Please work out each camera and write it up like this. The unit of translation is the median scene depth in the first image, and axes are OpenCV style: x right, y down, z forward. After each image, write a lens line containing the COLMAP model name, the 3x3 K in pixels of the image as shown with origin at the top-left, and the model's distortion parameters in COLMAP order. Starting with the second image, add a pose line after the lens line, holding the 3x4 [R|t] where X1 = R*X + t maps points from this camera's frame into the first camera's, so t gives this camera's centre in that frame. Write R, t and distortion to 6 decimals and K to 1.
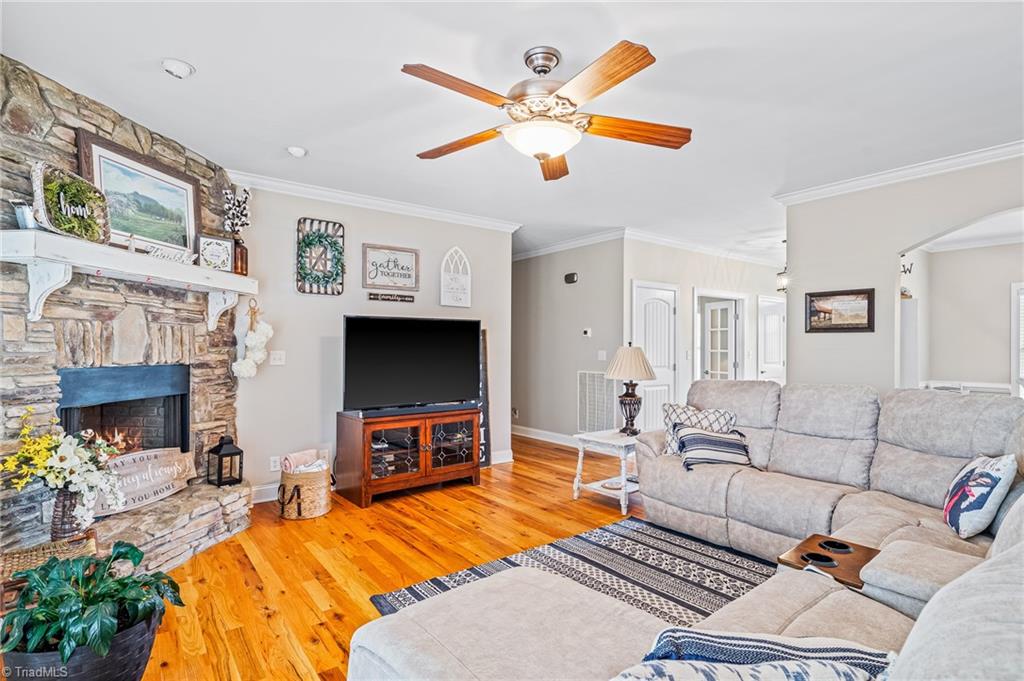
lens RADIAL K [[509.0, 0, 515.3], [0, 509.0, 346.6], [0, 0, 1]] dist [-0.001074, 0.001459]
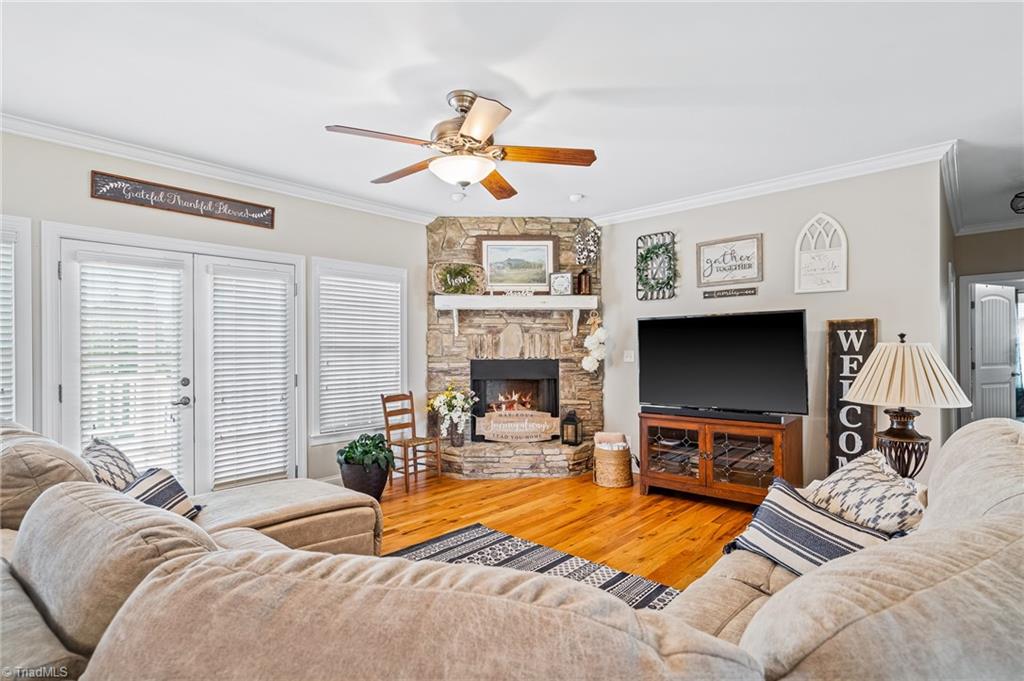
lens RADIAL K [[509.0, 0, 511.7], [0, 509.0, 342.8], [0, 0, 1]] dist [-0.001074, 0.001459]
pose [[0.178206, -0.012599, -0.983913, 0.843626], [0.010855, 0.999882, -0.010837, 0.000906], [0.983933, -0.008749, 0.178322, 0.619538]]
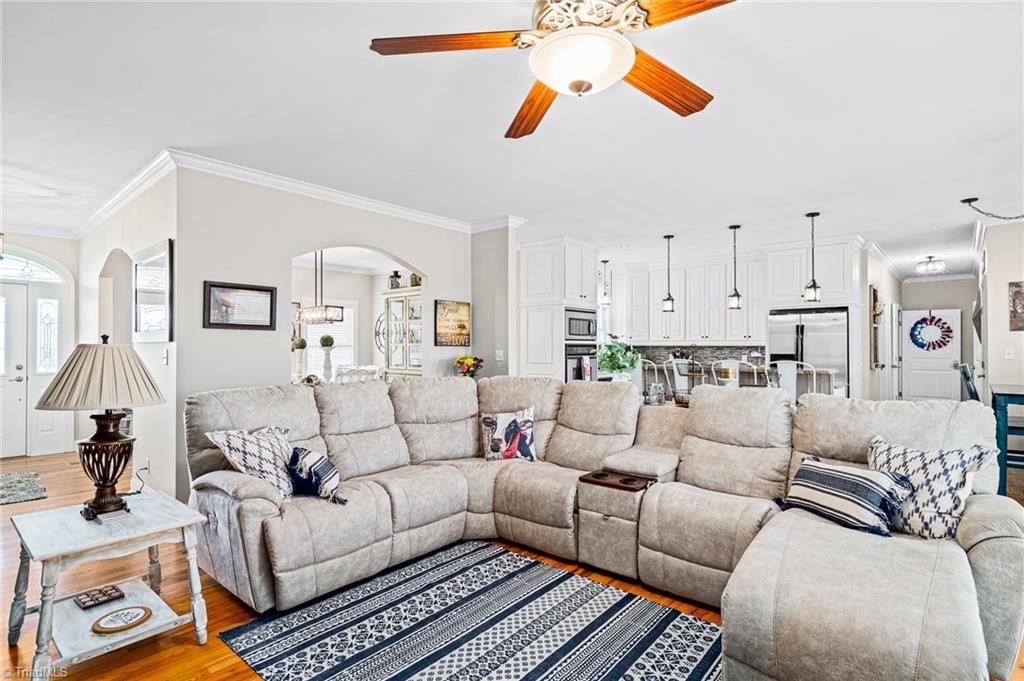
lens RADIAL K [[509.0, 0, 510.8], [0, 509.0, 344.5], [0, 0, 1]] dist [-0.001074, 0.001459]
pose [[-0.189111, 0.001250, 0.981955, -0.452410], [0.000323, 0.999999, -0.001211, 0.001360], [-0.981956, 0.000088, -0.189112, 0.863903]]
